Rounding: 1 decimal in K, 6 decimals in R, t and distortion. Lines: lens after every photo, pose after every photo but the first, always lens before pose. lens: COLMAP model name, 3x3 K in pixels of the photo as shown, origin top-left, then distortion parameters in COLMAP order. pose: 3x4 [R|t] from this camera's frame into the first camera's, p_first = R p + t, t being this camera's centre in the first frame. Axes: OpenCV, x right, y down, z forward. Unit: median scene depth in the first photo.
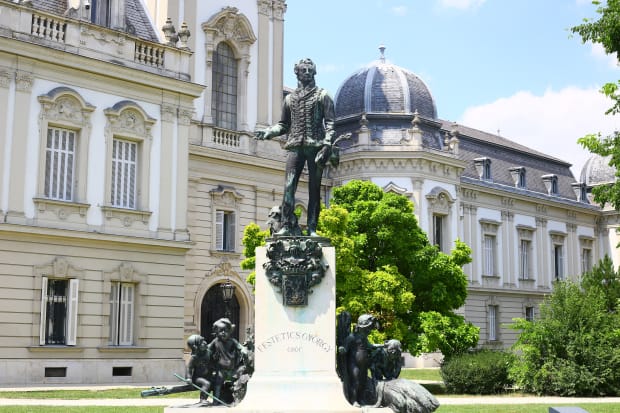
lens RADIAL K [[899.9, 0, 310.0], [0, 899.9, 206.5], [0, 0, 1]] dist [-0.003394, -0.006138]
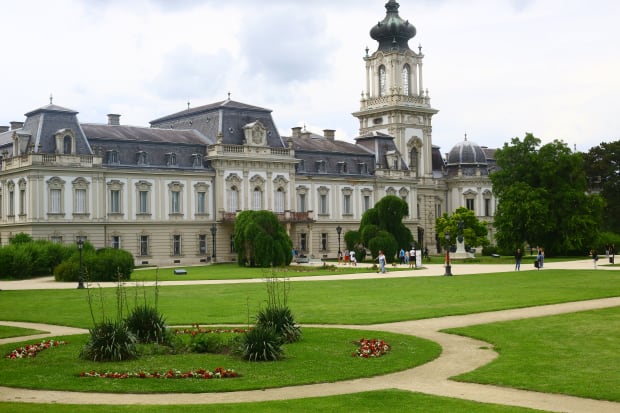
lens RADIAL K [[899.9, 0, 310.0], [0, 899.9, 206.5], [0, 0, 1]] dist [-0.003394, -0.006138]
pose [[0.995593, -0.027600, -0.089625, -0.173669], [0.037364, 0.993321, 0.109162, -0.327067], [0.086013, -0.112030, 0.989975, -2.036155]]
